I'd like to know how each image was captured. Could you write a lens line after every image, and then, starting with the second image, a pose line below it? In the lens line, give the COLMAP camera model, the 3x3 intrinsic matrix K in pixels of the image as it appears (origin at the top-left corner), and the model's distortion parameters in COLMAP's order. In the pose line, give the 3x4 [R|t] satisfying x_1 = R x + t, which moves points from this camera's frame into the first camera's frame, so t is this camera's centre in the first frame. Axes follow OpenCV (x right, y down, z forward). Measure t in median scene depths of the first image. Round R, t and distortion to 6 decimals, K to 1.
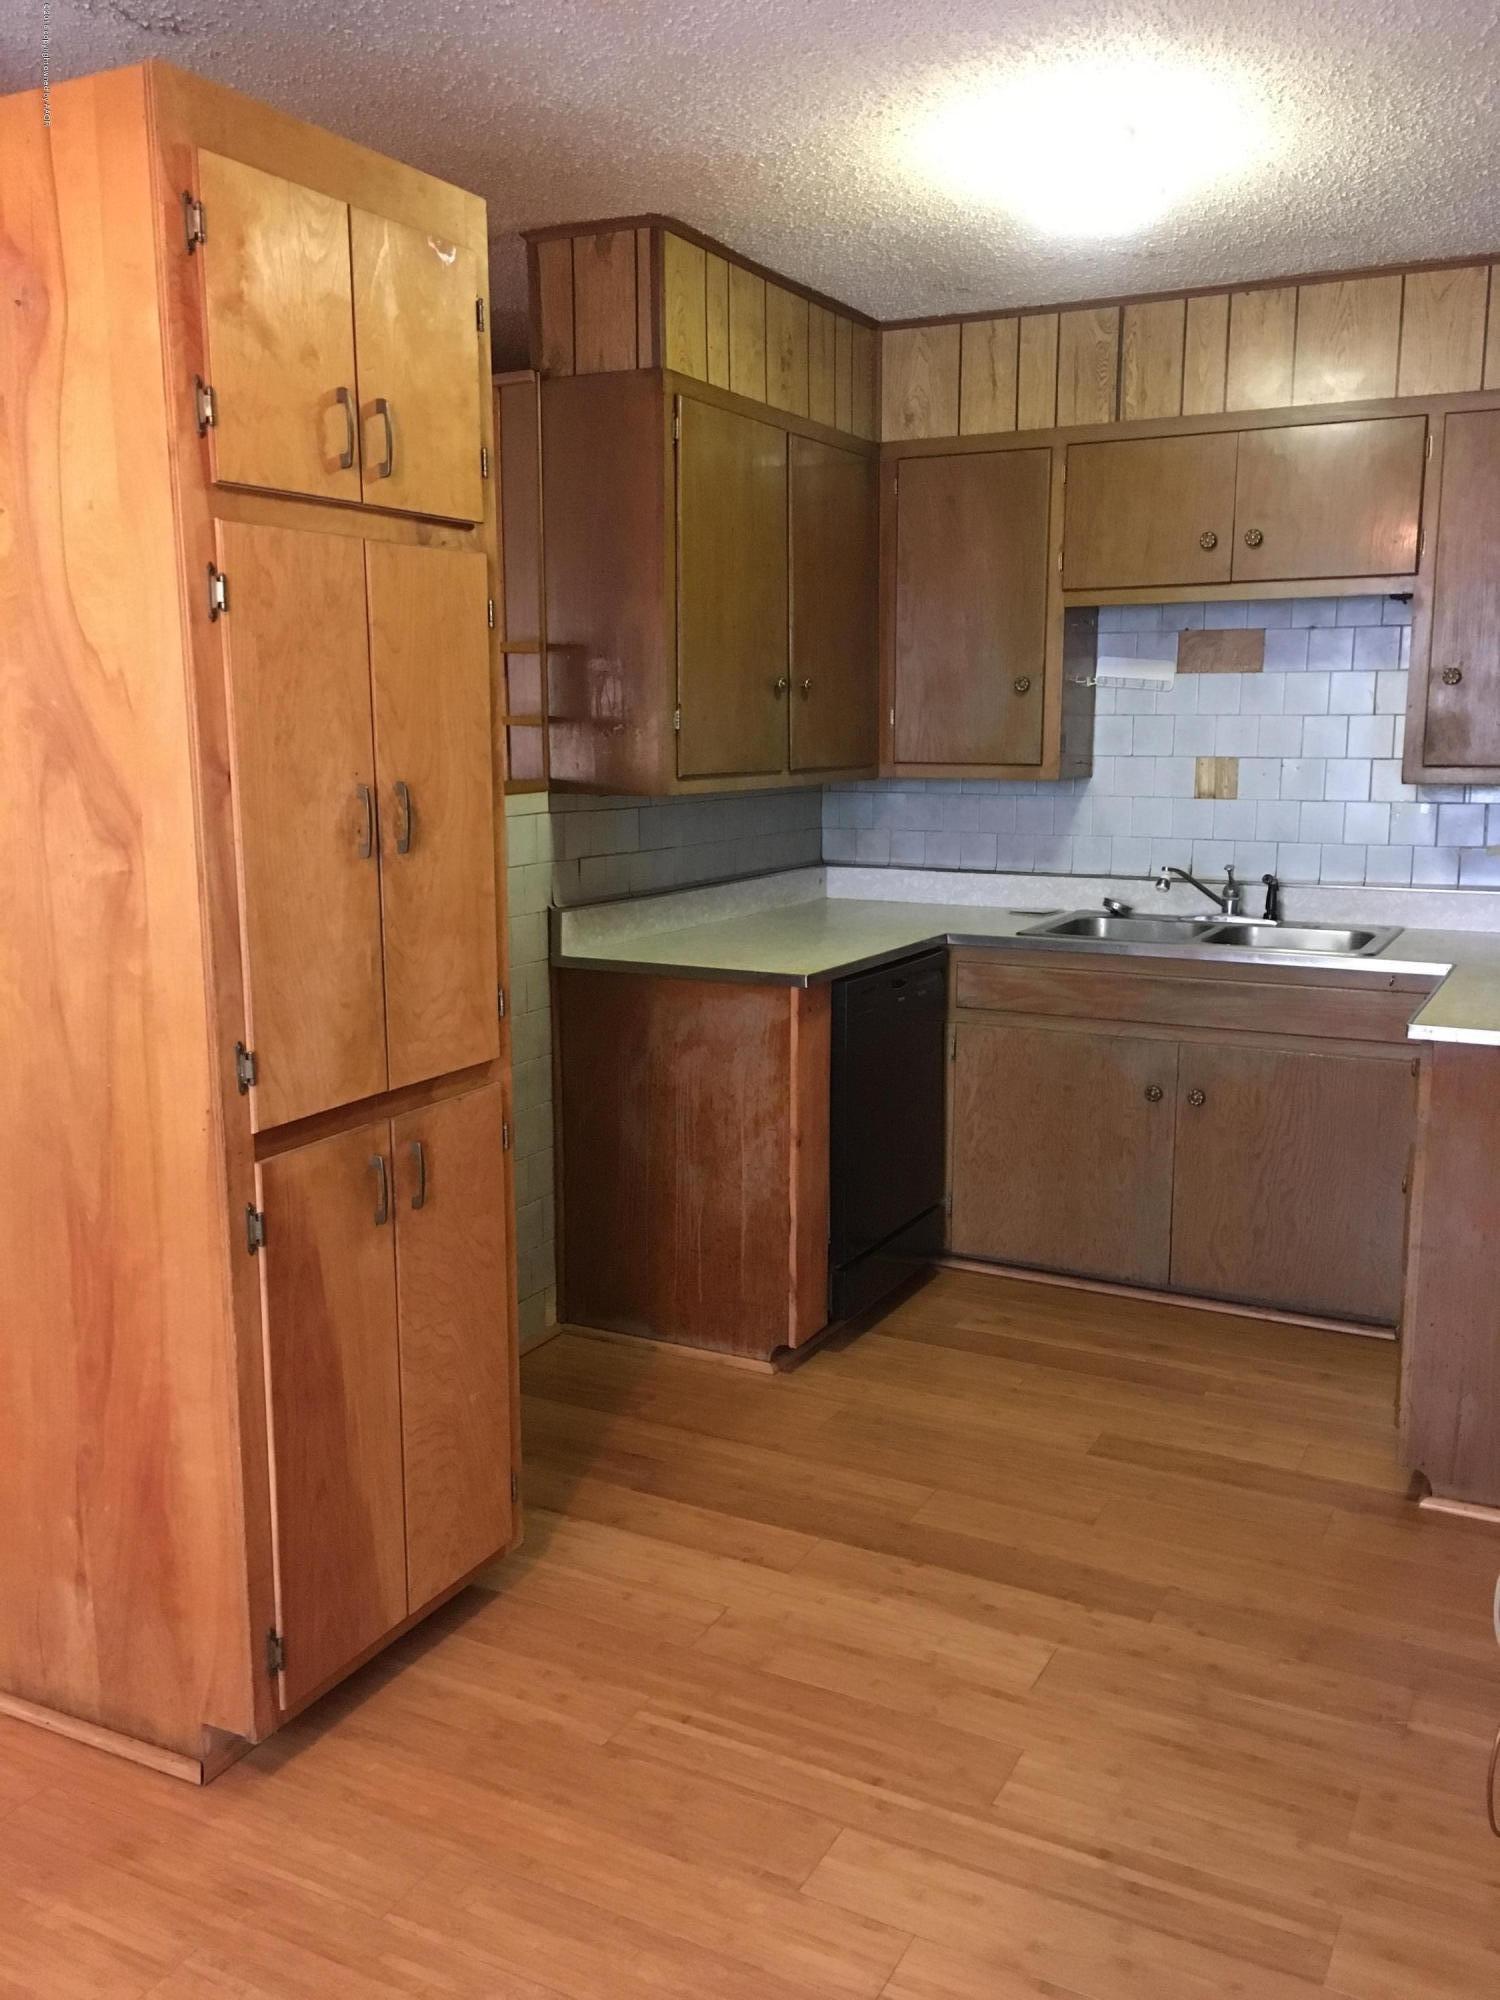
lens RADIAL K [[1705.1, 0, 750.3], [0, 1705.1, 994.9], [0, 0, 1]] dist [0.086065, -0.119376]
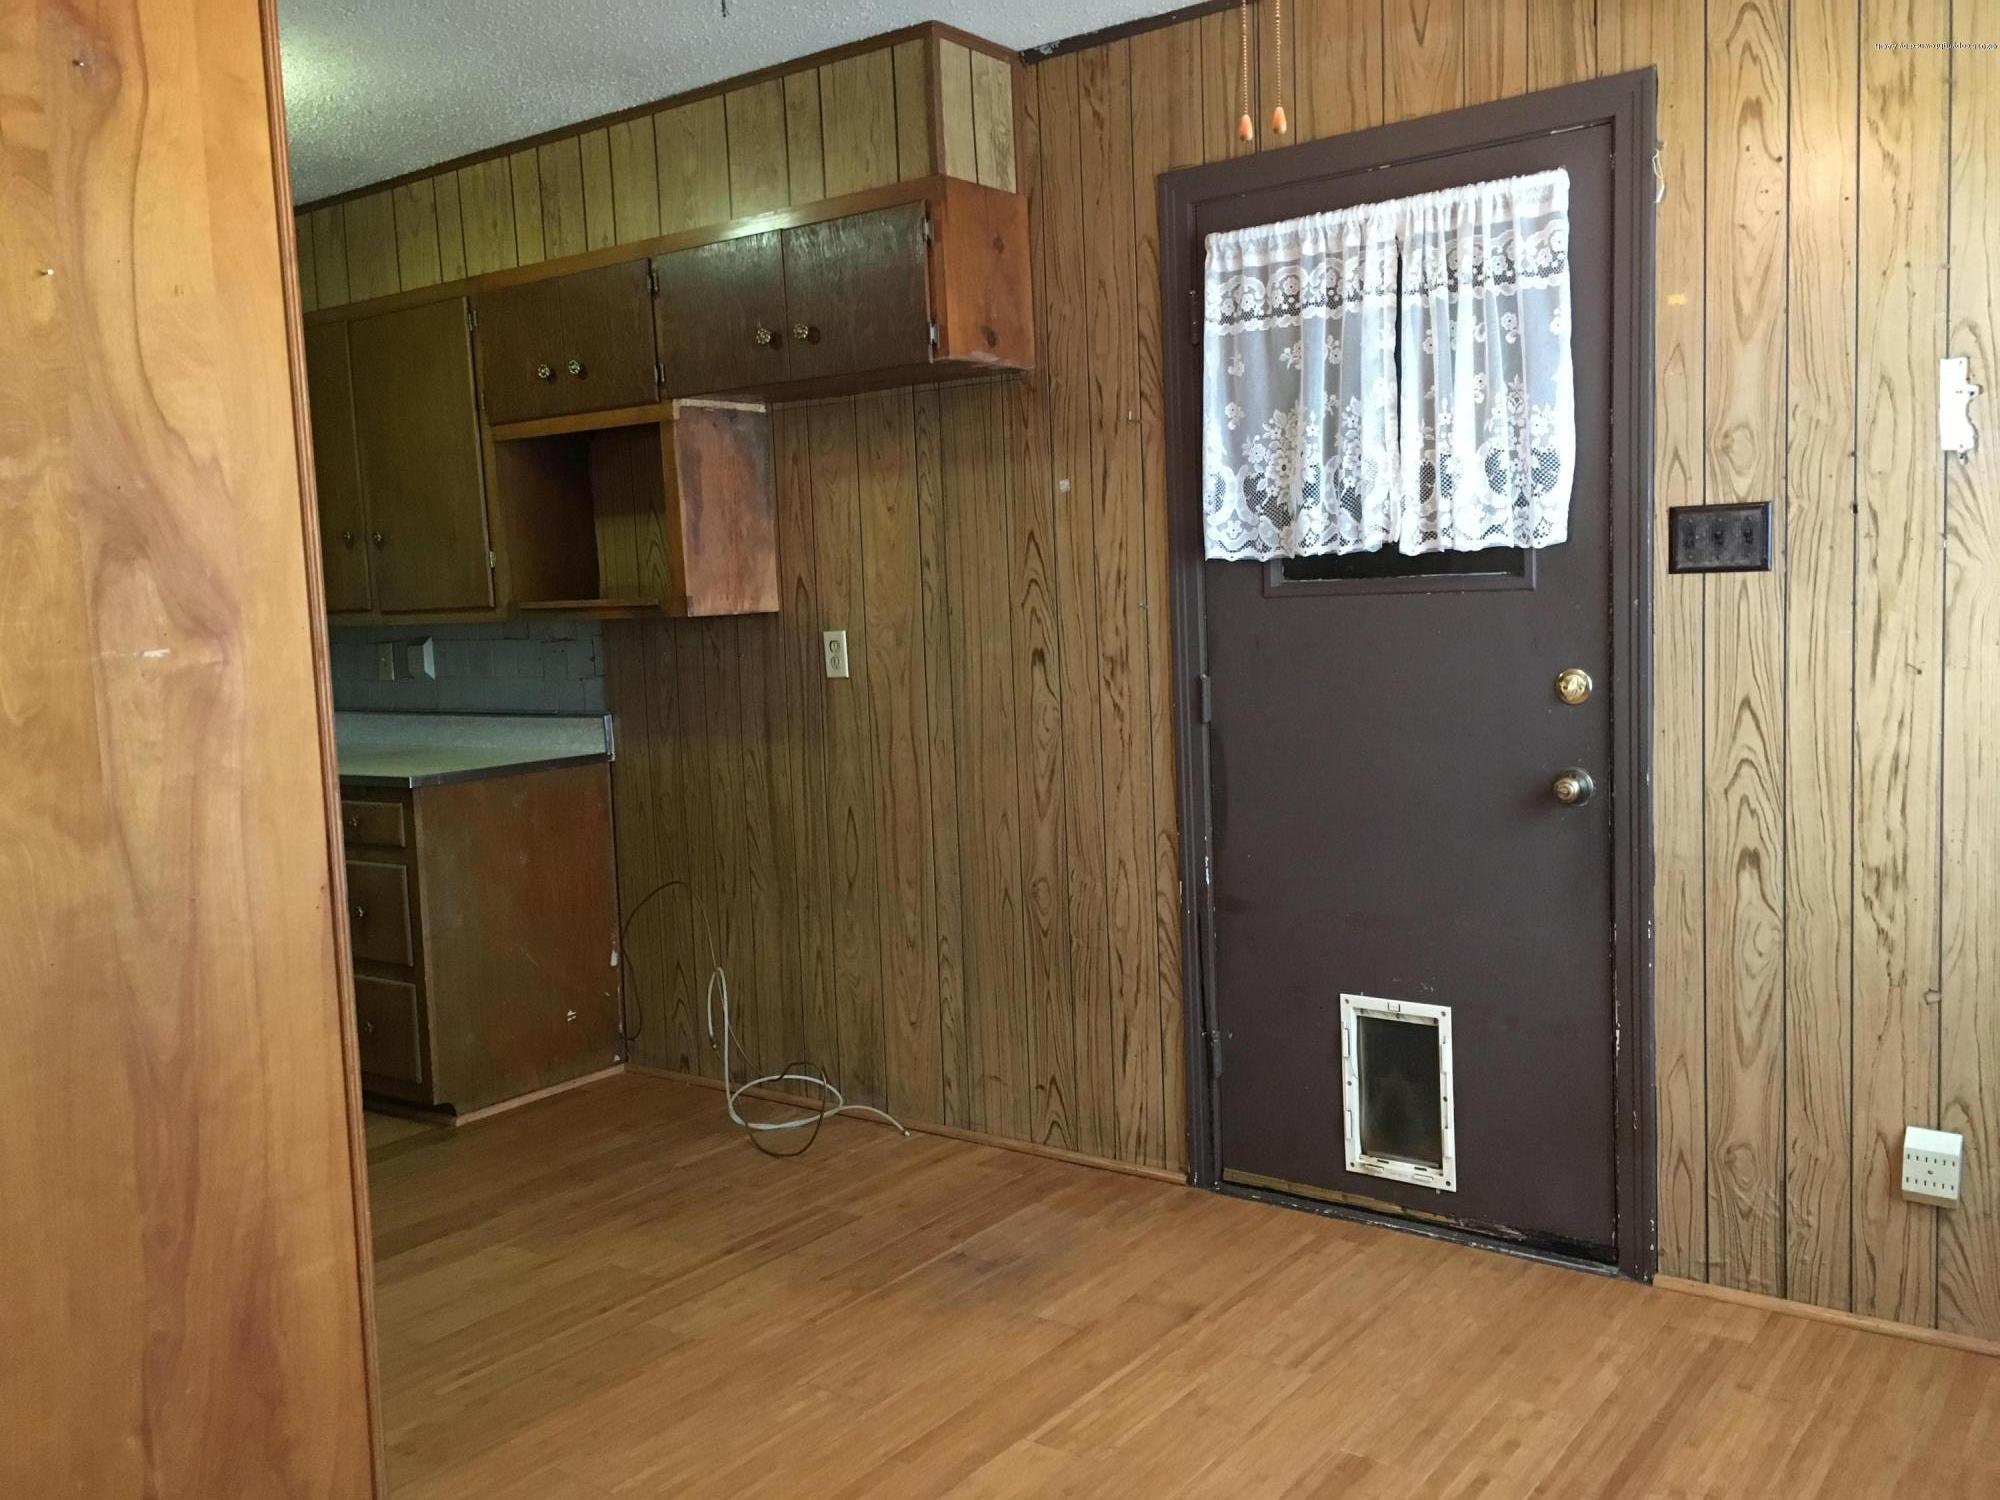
lens RADIAL K [[1705.1, 0, 1002.7], [0, 1705.1, 754.0], [0, 0, 1]] dist [0.086065, -0.119376]
pose [[0.158014, -0.103138, 0.982036, -1.283544], [0.207101, 0.975871, 0.069167, 0.003194], [-0.965474, 0.192451, 0.175562, 0.421304]]
